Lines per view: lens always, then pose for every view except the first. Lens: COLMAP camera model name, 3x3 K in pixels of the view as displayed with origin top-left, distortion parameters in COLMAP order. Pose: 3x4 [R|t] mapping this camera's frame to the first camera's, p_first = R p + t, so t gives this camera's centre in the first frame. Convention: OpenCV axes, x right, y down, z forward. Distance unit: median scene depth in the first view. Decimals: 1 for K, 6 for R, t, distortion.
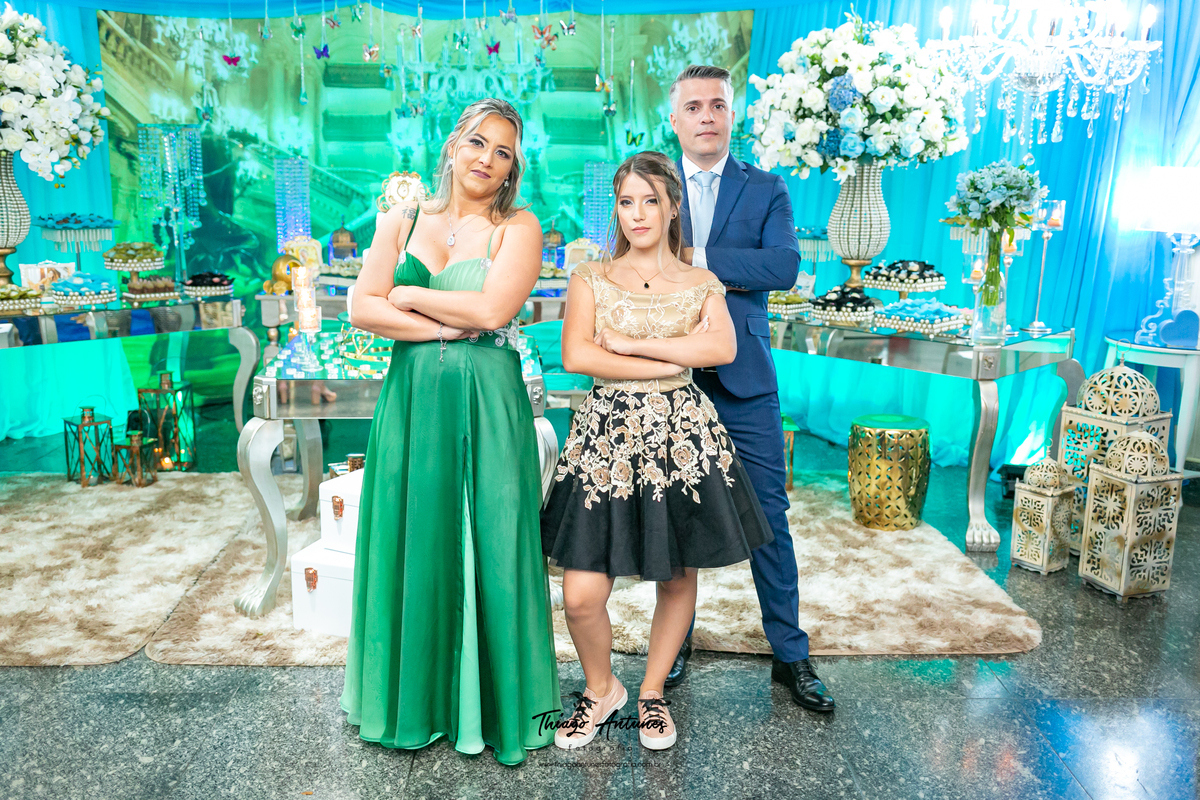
lens RADIAL K [[1167.9, 0, 600.0], [0, 1167.9, 400.0], [0, 0, 1]] dist [-0.028195, 0.090973]
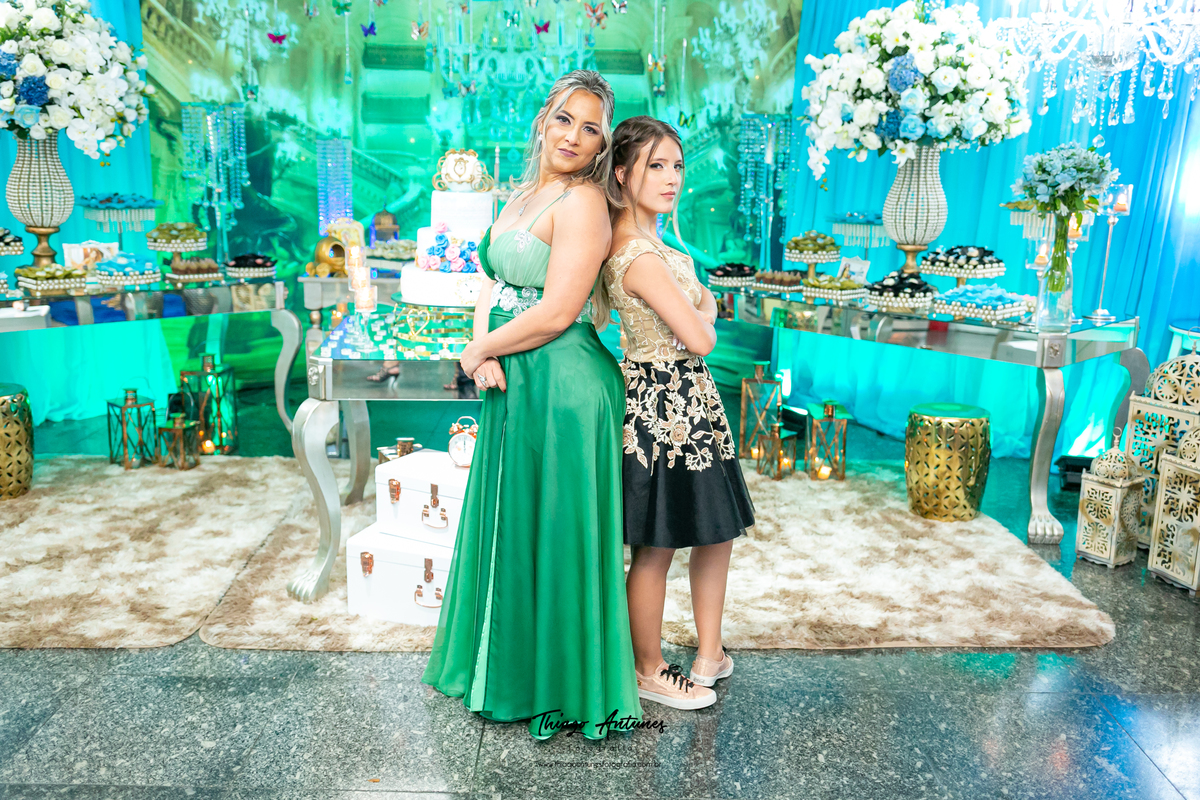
lens RADIAL K [[1174.8, 0, 600.0], [0, 1174.8, 400.0], [0, 0, 1]] dist [-0.026657, 0.083022]
pose [[0.999861, 0.008750, -0.014199, -0.028161], [-0.008662, 0.999943, 0.006273, 0.005972], [0.014254, -0.006149, 0.999880, 0.012457]]
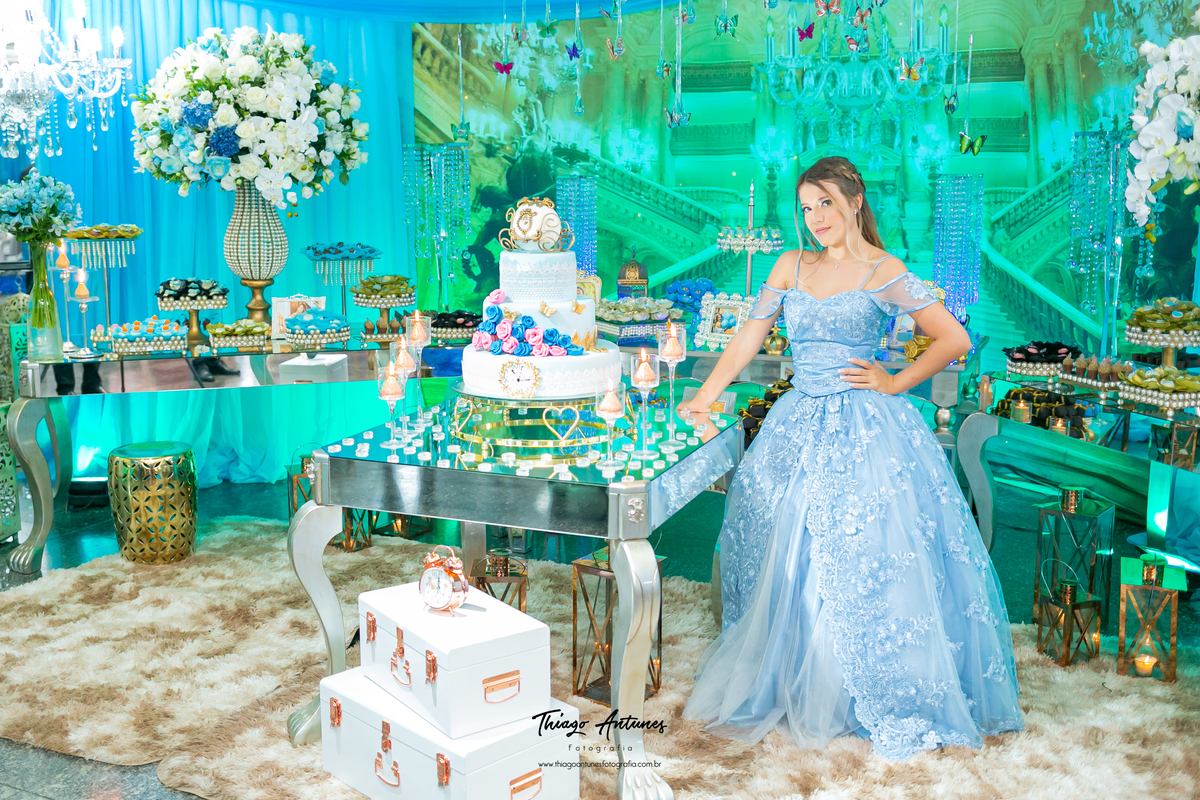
lens RADIAL K [[1294.7, 0, 526.8], [0, 1294.7, 382.2], [0, 0, 1]] dist [-0.037512, 0.112109]
pose [[0.867775, 0.059813, -0.493344, 0.203929], [-0.080420, 0.996547, -0.020635, -0.044786], [0.490406, 0.057581, 0.869590, 0.207018]]
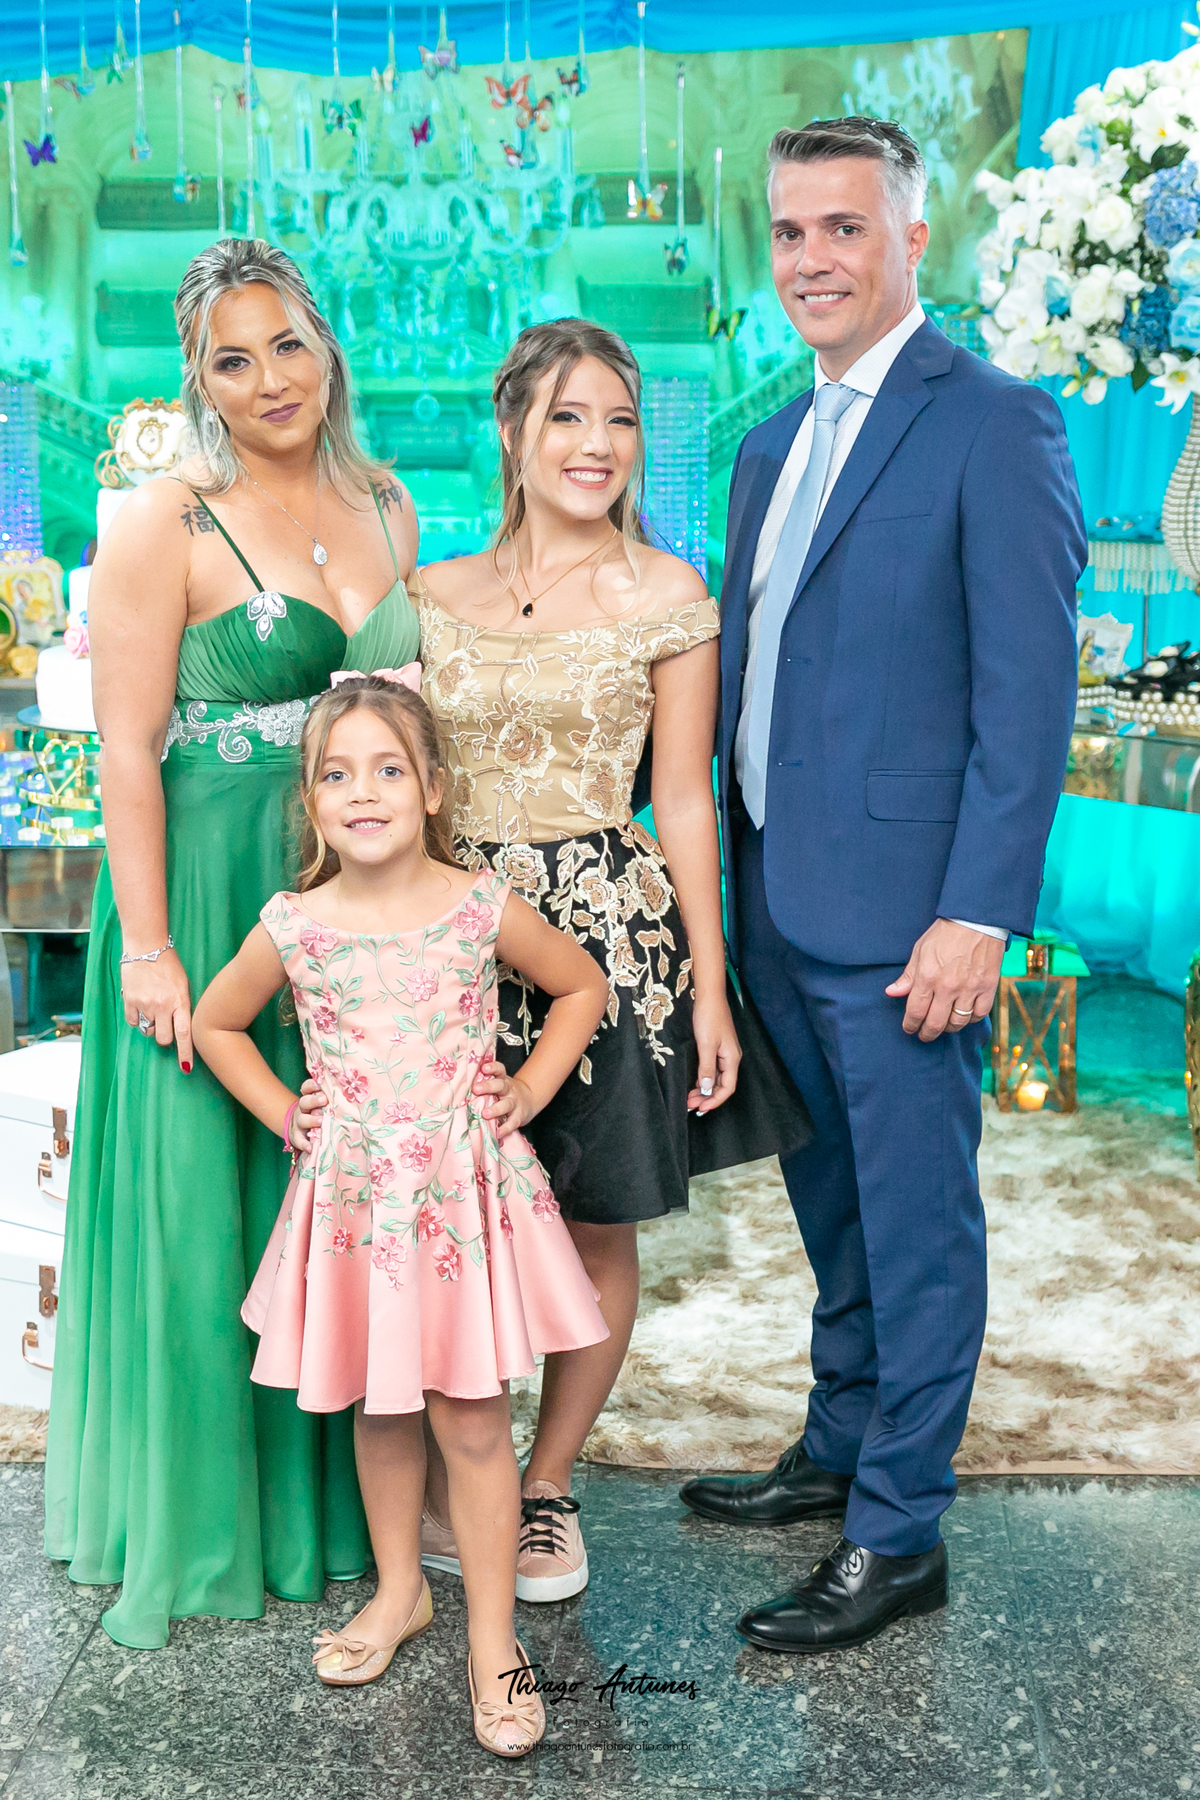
lens RADIAL K [[2633.6, 0, 528.4], [0, 2633.6, 897.3], [0, 0, 1]] dist [-0.026275, 0.088827]
pose [[0.992488, 0.003588, -0.122286, 0.084362], [-0.005244, 0.999899, -0.013225, 0.011121], [0.122226, 0.013767, 0.992407, -0.009252]]
